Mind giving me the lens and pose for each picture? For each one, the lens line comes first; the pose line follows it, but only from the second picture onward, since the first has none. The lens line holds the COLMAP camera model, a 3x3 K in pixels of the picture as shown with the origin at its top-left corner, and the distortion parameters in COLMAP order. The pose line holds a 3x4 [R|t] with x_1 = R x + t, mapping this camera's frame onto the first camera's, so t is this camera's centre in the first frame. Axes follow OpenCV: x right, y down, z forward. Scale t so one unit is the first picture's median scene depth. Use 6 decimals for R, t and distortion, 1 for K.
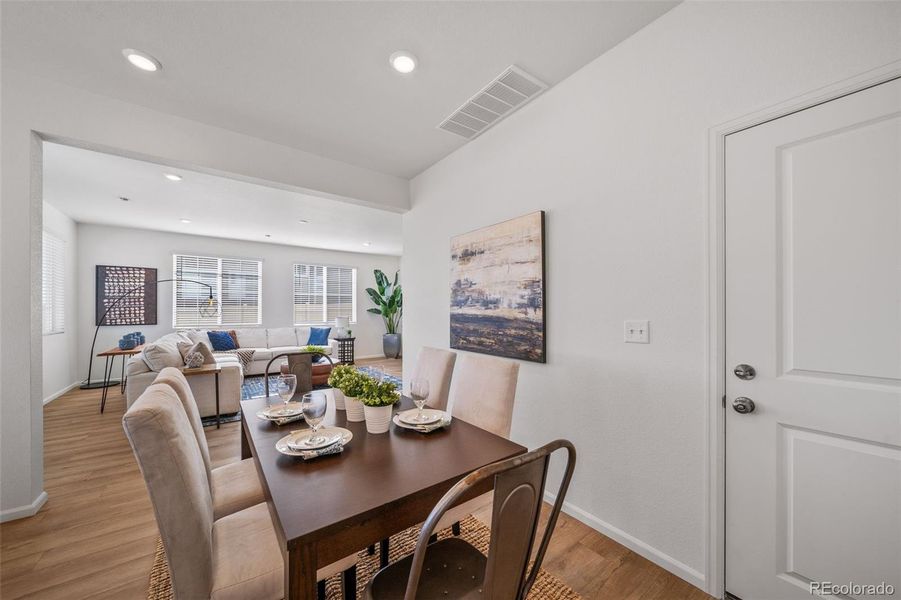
lens RADIAL K [[324.1, 0, 443.2], [0, 324.1, 310.5], [0, 0, 1]] dist [-0.000509, -0.000044]
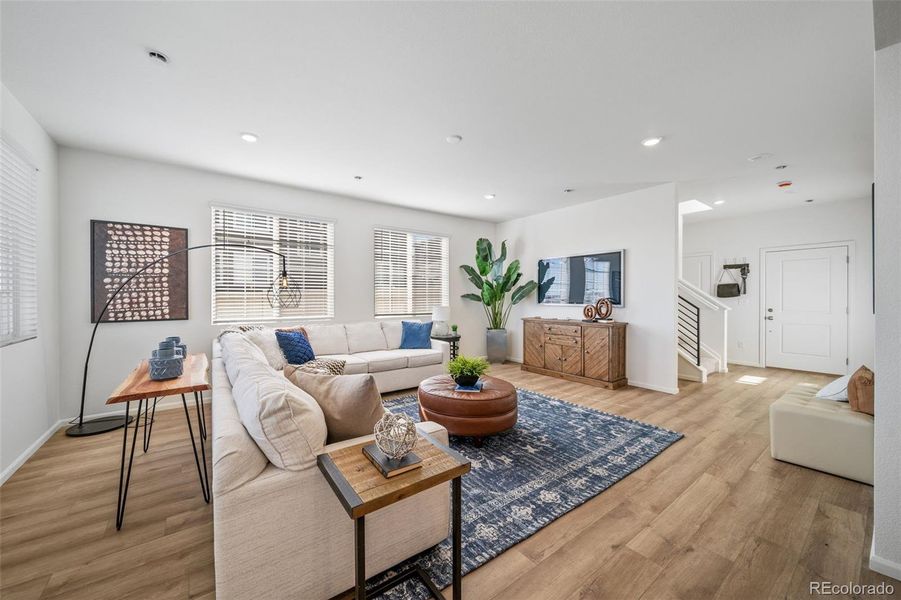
lens RADIAL K [[330.8, 0, 426.2], [0, 330.8, 299.6], [0, 0, 1]] dist [0.000092, 0.000010]
pose [[0.999939, -0.003529, -0.010424, -1.384052], [0.003609, 0.999964, 0.007716, 0.005440], [0.010397, -0.007753, 0.999916, 1.225274]]
